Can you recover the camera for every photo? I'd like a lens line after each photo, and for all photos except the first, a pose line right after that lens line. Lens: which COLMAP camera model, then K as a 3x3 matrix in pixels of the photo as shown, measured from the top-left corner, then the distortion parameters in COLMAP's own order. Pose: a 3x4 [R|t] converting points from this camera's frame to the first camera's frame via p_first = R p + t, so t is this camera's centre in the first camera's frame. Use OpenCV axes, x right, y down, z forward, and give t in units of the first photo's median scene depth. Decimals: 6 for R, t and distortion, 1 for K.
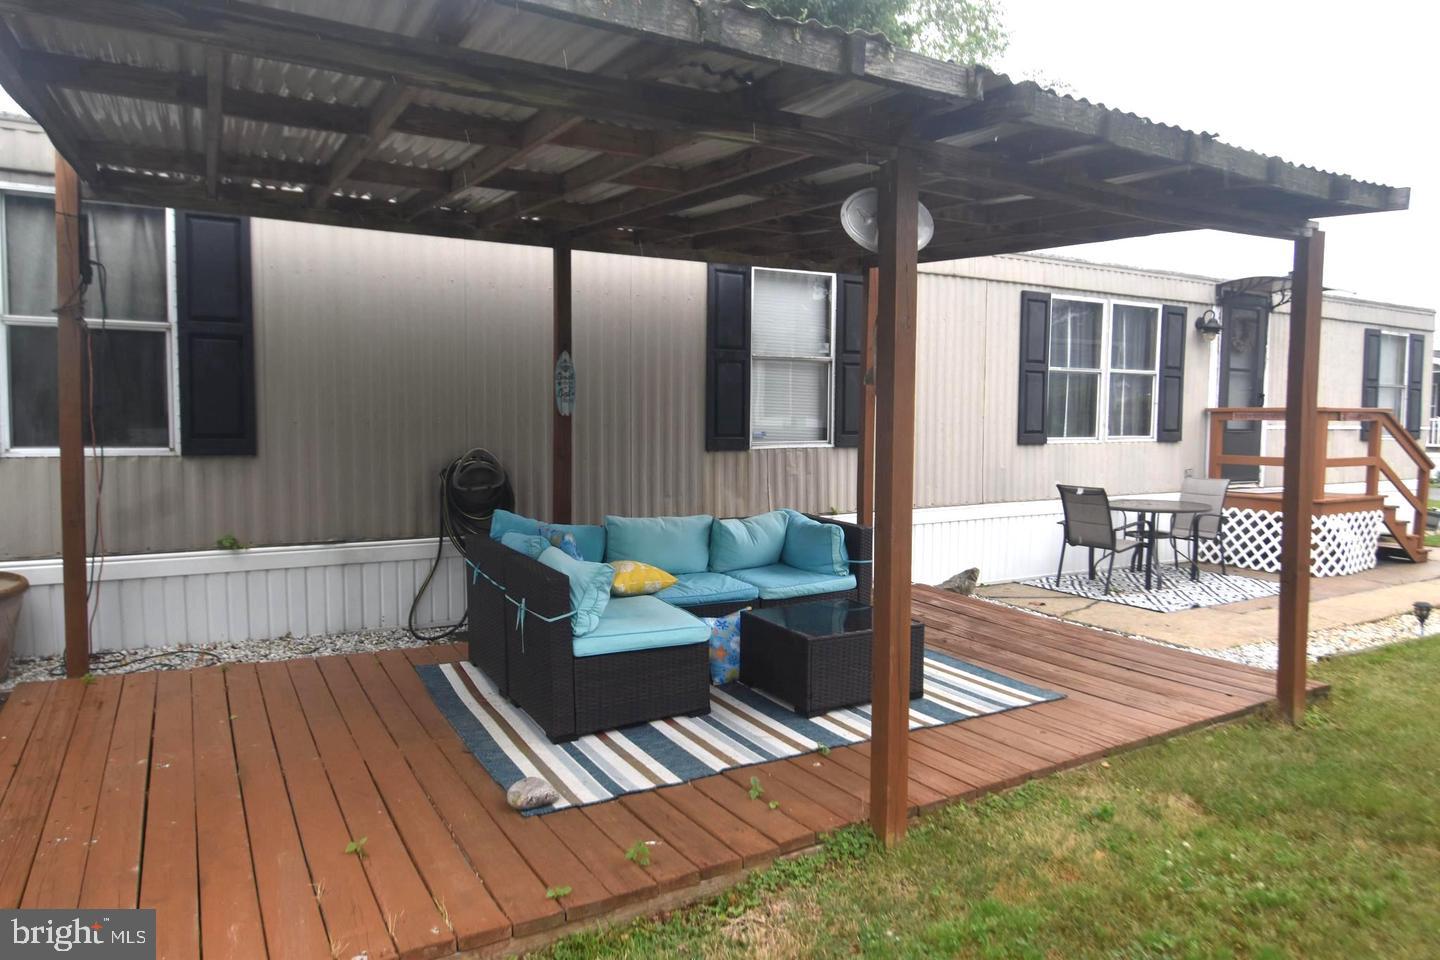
lens RADIAL K [[949.5, 0, 715.3], [0, 949.5, 482.0], [0, 0, 1]] dist [-0.002042, 0.002699]
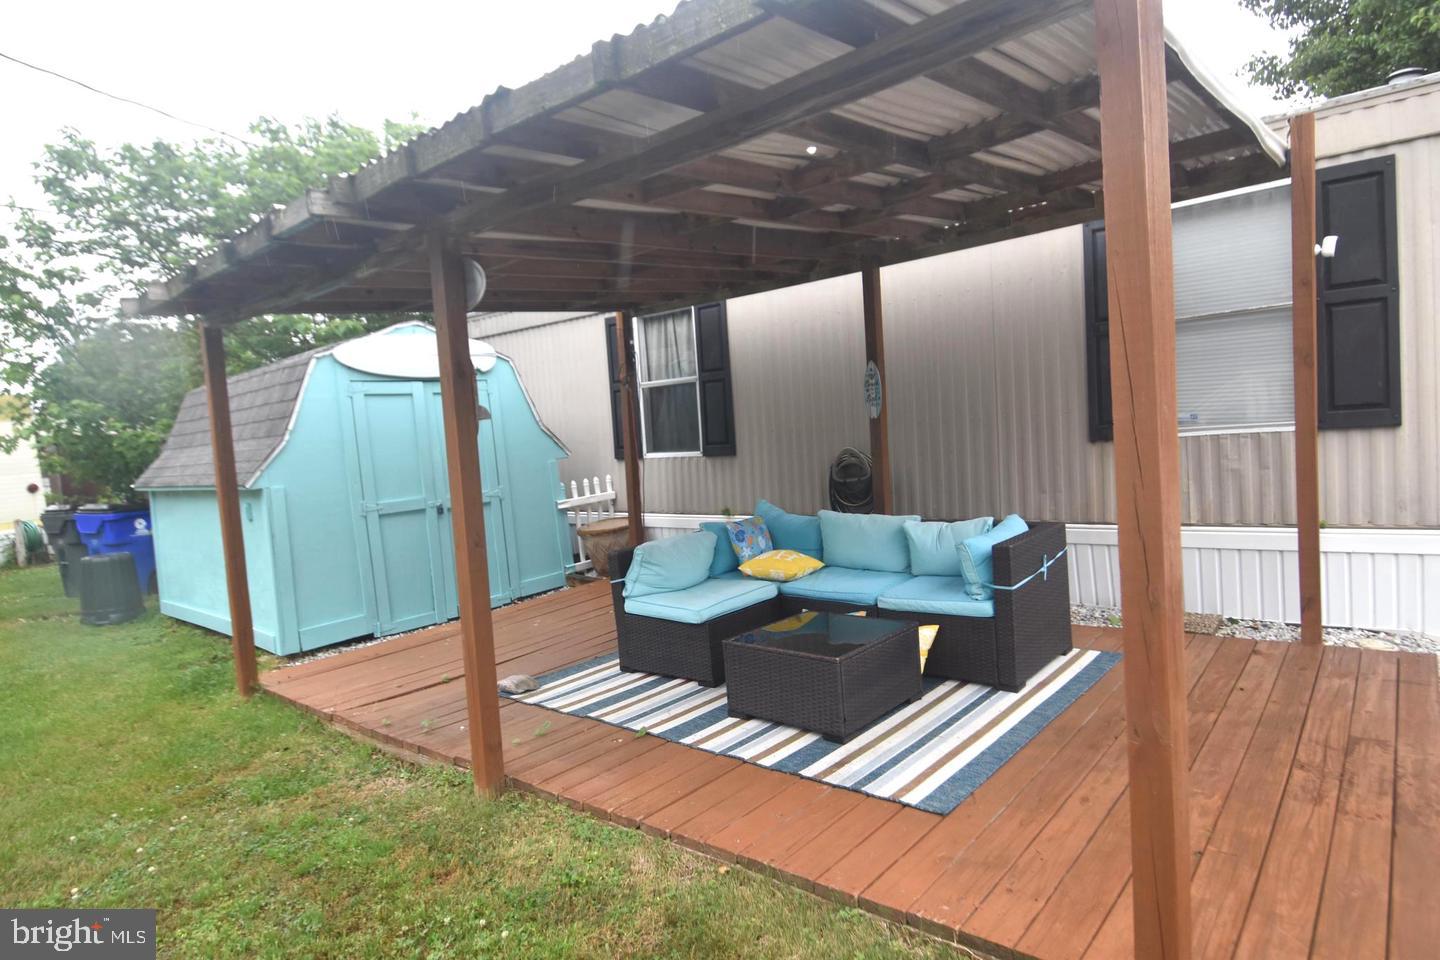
lens RADIAL K [[788.4, 0, 720.0], [0, 788.4, 480.0], [0, 0, 1]] dist [0.002048, 0.000274]
pose [[0.337686, 0.031019, -0.940748, 1.027206], [0.009852, 0.999286, 0.036485, -0.050331], [0.941207, -0.021589, 0.337139, 0.792748]]
